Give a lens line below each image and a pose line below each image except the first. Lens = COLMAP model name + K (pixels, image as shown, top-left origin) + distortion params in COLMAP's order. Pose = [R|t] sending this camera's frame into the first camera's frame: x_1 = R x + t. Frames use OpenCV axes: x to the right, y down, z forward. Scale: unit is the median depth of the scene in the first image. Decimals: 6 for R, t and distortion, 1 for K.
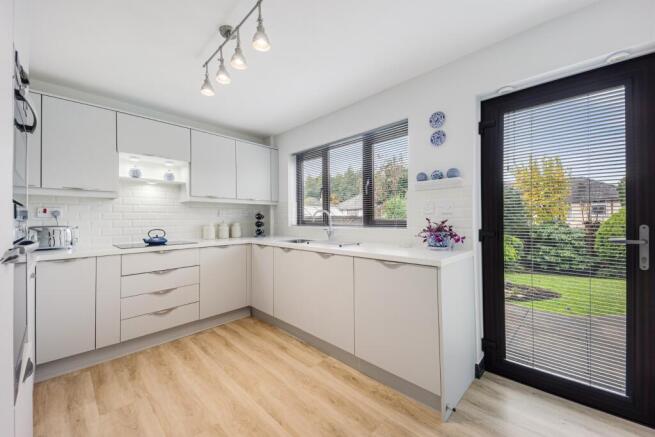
lens RADIAL K [[257.5, 0, 326.9], [0, 257.5, 220.3], [0, 0, 1]] dist [0.073105, -0.026886]
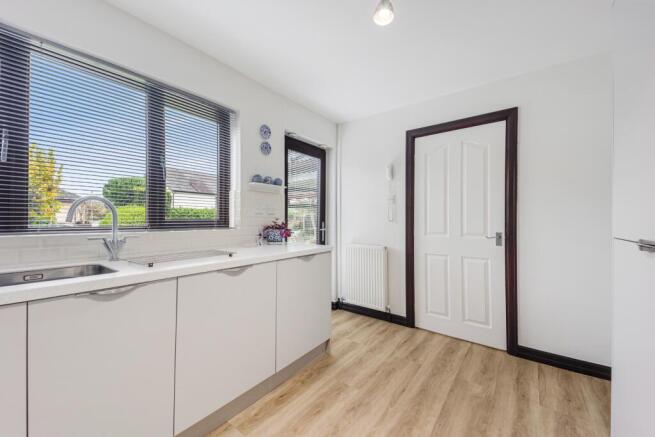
lens RADIAL K [[257.5, 0, 326.9], [0, 257.5, 220.3], [0, 0, 1]] dist [0.073105, -0.026886]
pose [[-0.127235, -0.002211, 0.991870, -0.789423], [0.004848, 0.999984, 0.002851, 0.000940], [-0.991861, 0.005171, -0.127223, 0.936485]]
